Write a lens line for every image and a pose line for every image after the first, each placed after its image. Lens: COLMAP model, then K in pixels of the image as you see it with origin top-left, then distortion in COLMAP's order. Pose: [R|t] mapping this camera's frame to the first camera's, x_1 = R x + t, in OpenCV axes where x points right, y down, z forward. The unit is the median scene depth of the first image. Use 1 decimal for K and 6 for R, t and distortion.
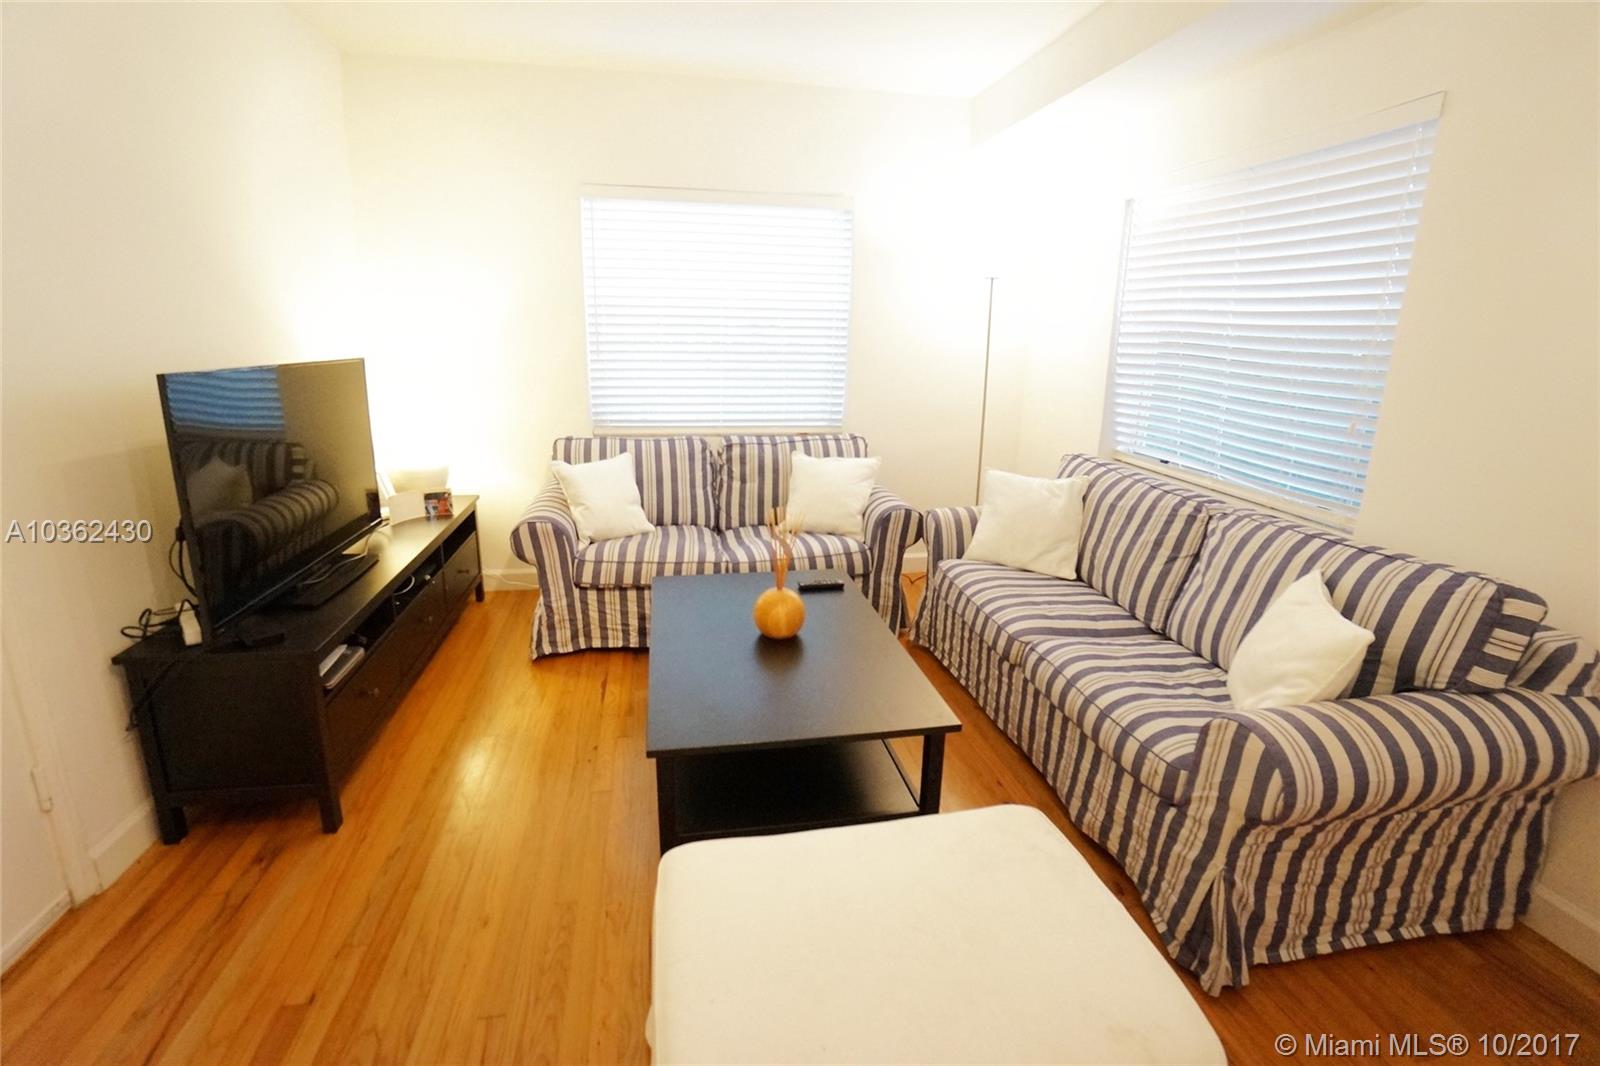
lens RADIAL K [[714.2, 0, 796.5], [0, 714.2, 511.1], [0, 0, 1]] dist [-0.065820, 0.024103]
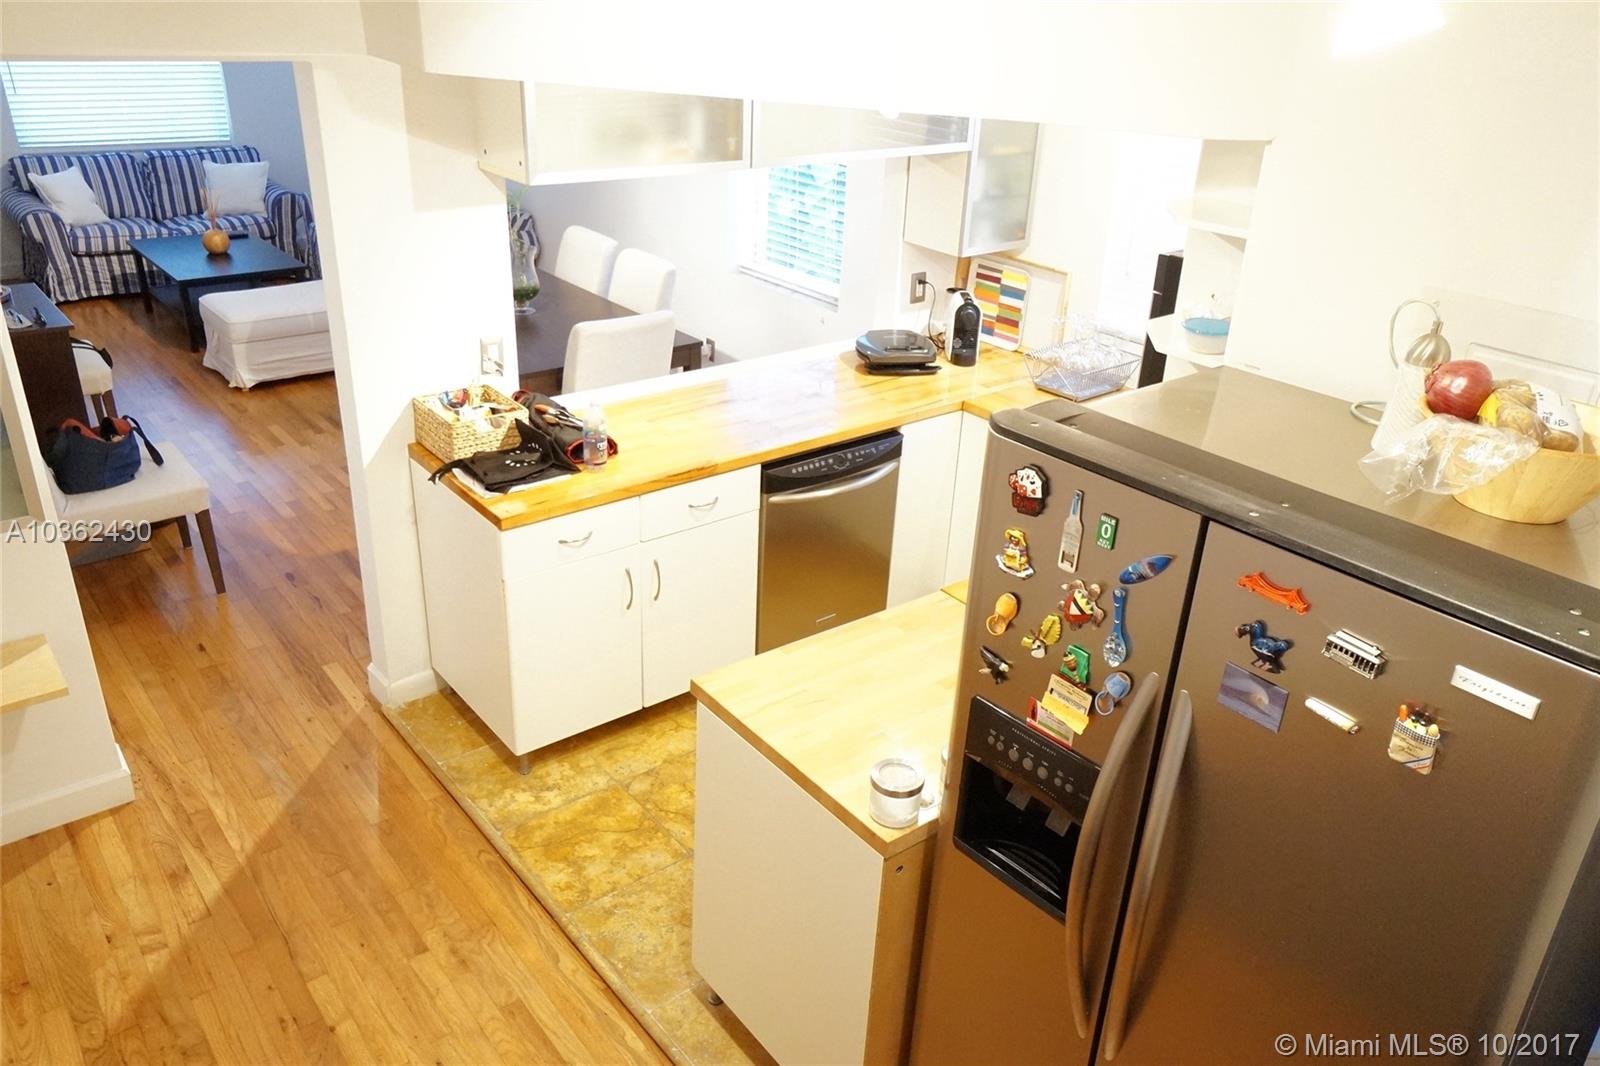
lens RADIAL K [[1205.2, 0, 801.4], [0, 1205.2, 518.7], [0, 0, 1]] dist [0.006056, 0.000532]
pose [[0.877567, -0.181454, 0.443791, -0.179043], [0.086398, 0.970314, 0.225889, 0.193826], [-0.471605, -0.159891, 0.867193, -2.029564]]
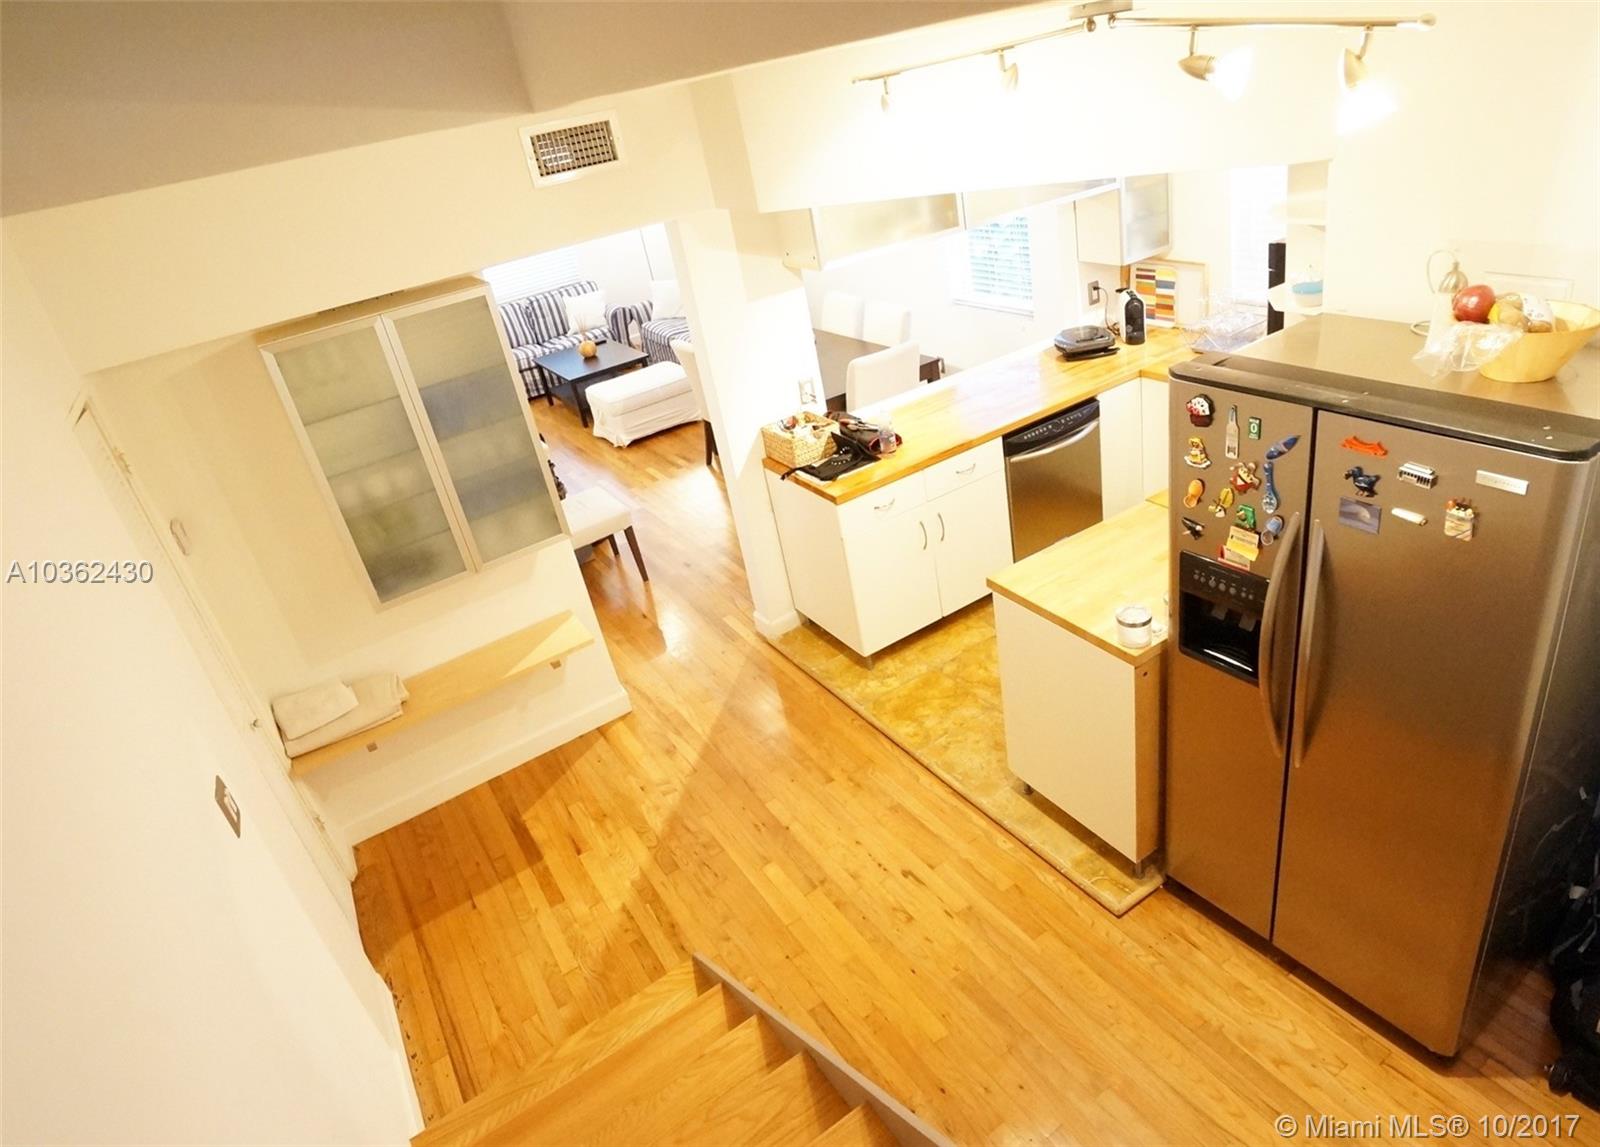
lens RADIAL K [[958.6, 0, 854.9], [0, 958.6, 550.6], [0, 0, 1]] dist [-0.059003, 0.000645]
pose [[0.902513, -0.323940, 0.283782, -0.291422], [0.258864, 0.934672, 0.243674, 0.177577], [-0.344179, -0.146458, 0.927411, -2.161139]]
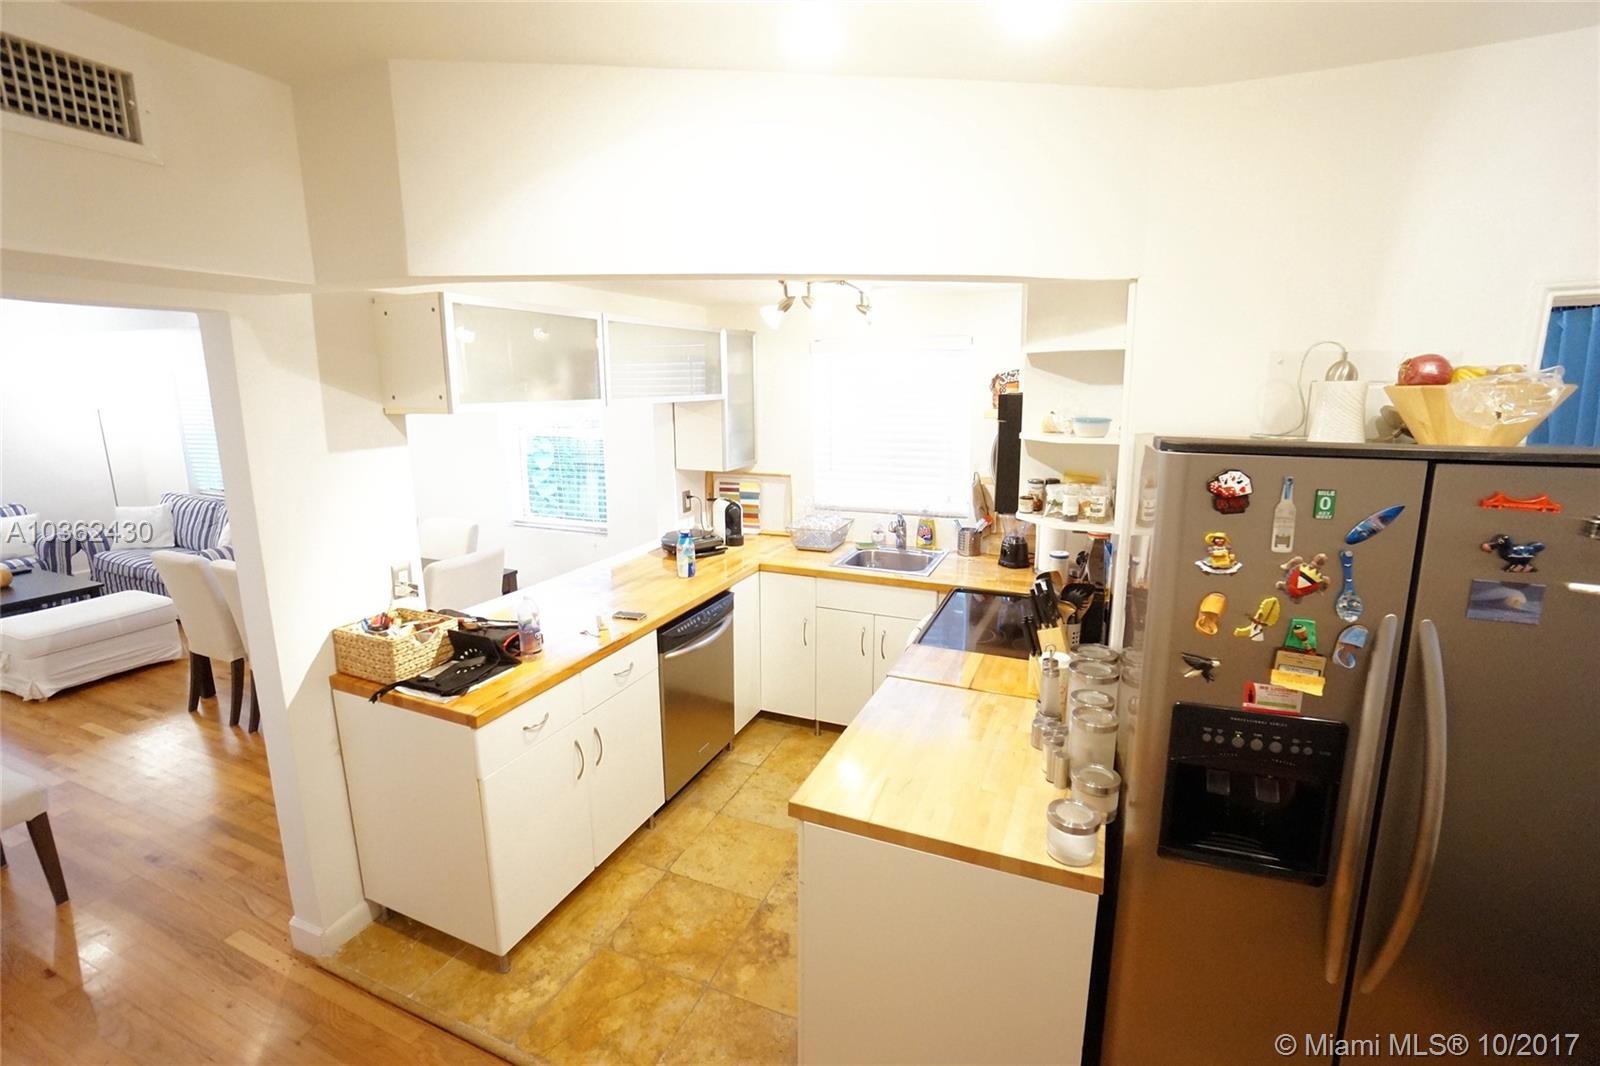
lens RADIAL K [[714.2, 0, 796.5], [0, 714.2, 511.1], [0, 0, 1]] dist [-0.065820, 0.024103]
pose [[0.547993, -0.168088, 0.819420, -0.262965], [0.215864, 0.974839, 0.055608, 0.255482], [-0.808150, 0.146410, 0.570489, -1.623009]]
